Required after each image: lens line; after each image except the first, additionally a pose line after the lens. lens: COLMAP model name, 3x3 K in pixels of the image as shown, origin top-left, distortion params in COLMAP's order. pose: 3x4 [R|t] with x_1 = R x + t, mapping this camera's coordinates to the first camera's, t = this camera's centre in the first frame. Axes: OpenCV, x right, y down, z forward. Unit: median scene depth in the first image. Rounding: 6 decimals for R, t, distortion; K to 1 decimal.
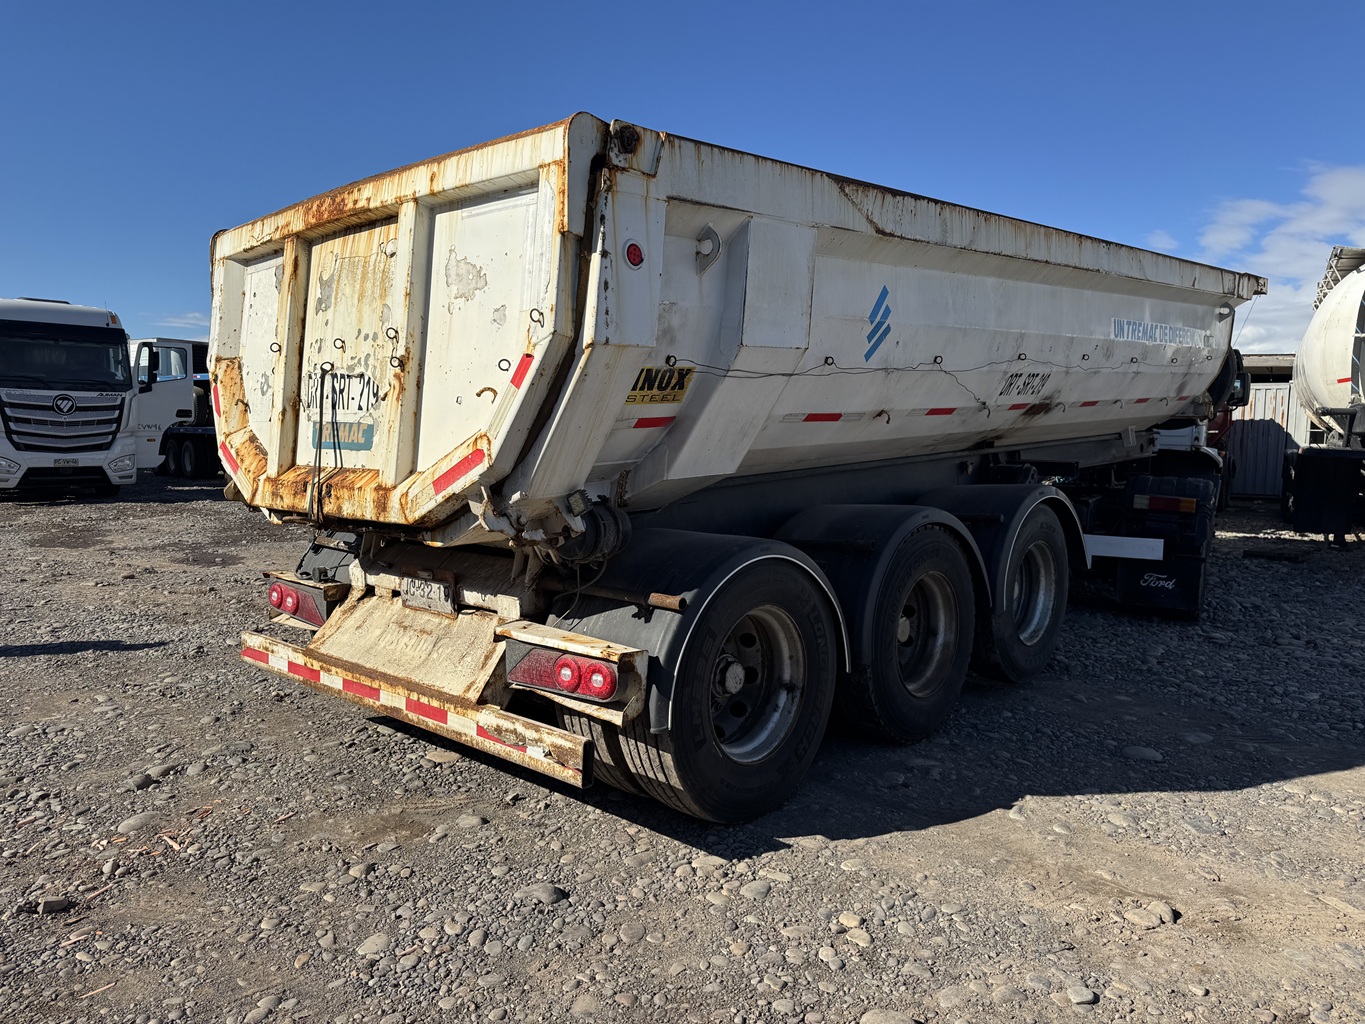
lens RADIAL K [[946.4, 0, 682.5], [0, 946.4, 512.0], [0, 0, 1]] dist [0.136410, -0.002111]
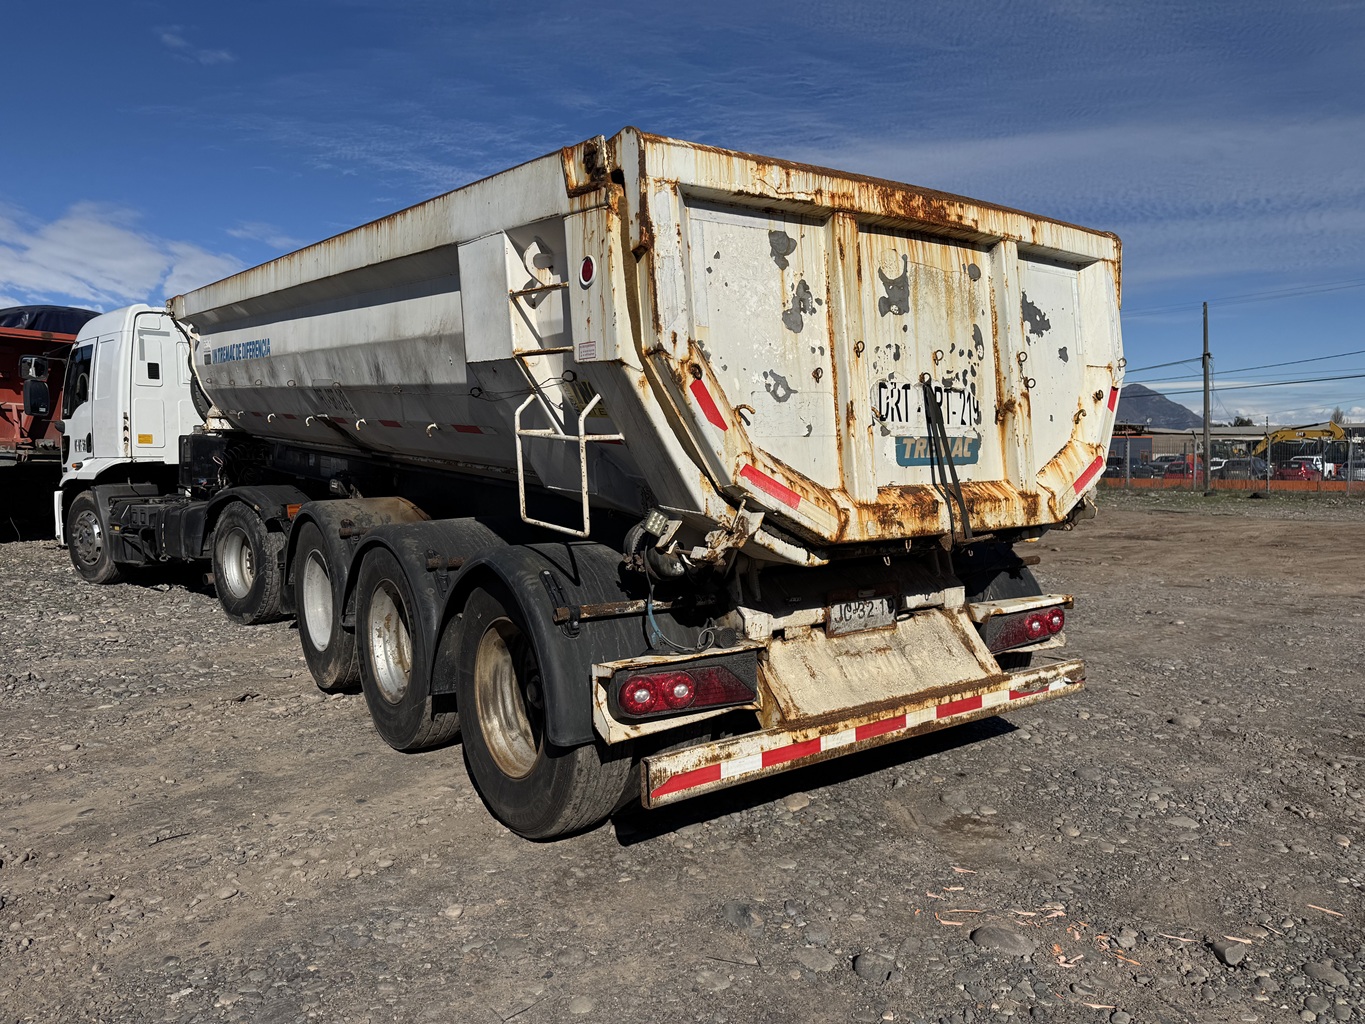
lens RADIAL K [[946.4, 0, 682.5], [0, 946.4, 512.0], [0, 0, 1]] dist [0.136410, -0.002111]
pose [[0.181932, -0.074750, 0.980466, -1.368508], [0.088321, 0.994318, 0.059418, -0.099512], [-0.979337, 0.075785, 0.187500, 1.096955]]
